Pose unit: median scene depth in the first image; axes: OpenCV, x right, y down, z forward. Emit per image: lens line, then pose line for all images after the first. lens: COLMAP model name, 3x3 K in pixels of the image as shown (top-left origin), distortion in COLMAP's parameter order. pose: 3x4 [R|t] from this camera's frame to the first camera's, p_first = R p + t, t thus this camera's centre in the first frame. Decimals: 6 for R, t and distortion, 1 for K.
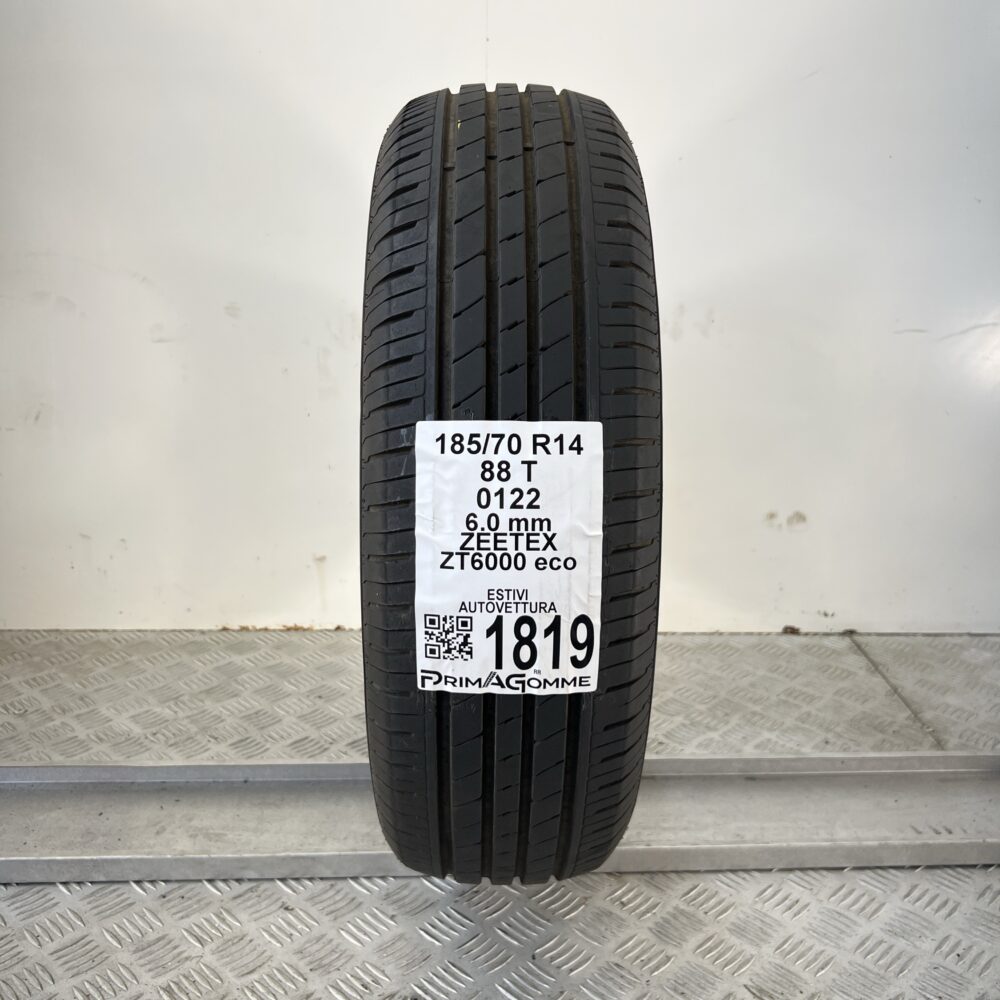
lens RADIAL K [[1043.7, 0, 502.0], [0, 1043.7, 495.2], [0, 0, 1]] dist [0.024764, 0.000000]
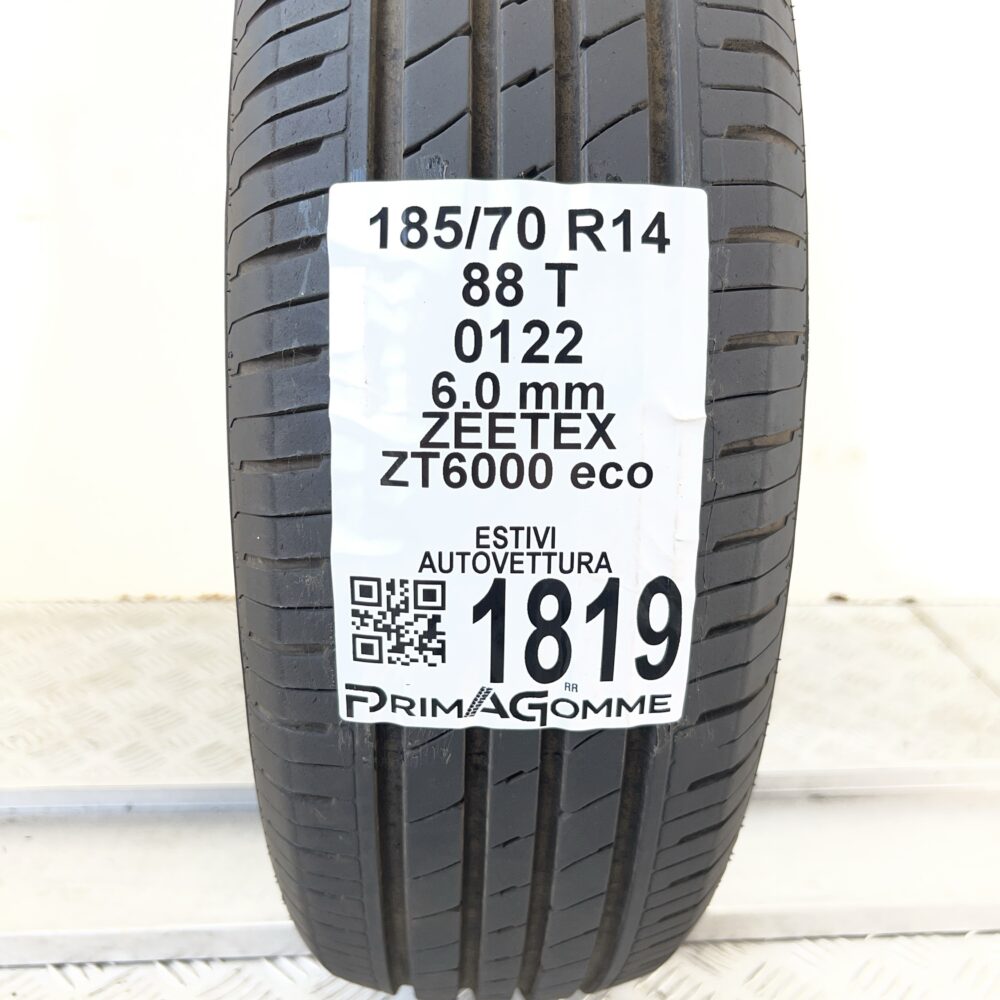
lens RADIAL K [[1043.7, 0, 500.1], [0, 1043.7, 509.2], [0, 0, 1]] dist [0.024764, 0.000000]
pose [[0.999526, -0.000377, 0.030772, -0.017220], [-0.001056, 0.998916, 0.046544, 0.057529], [-0.030756, -0.046554, 0.998442, 0.492274]]
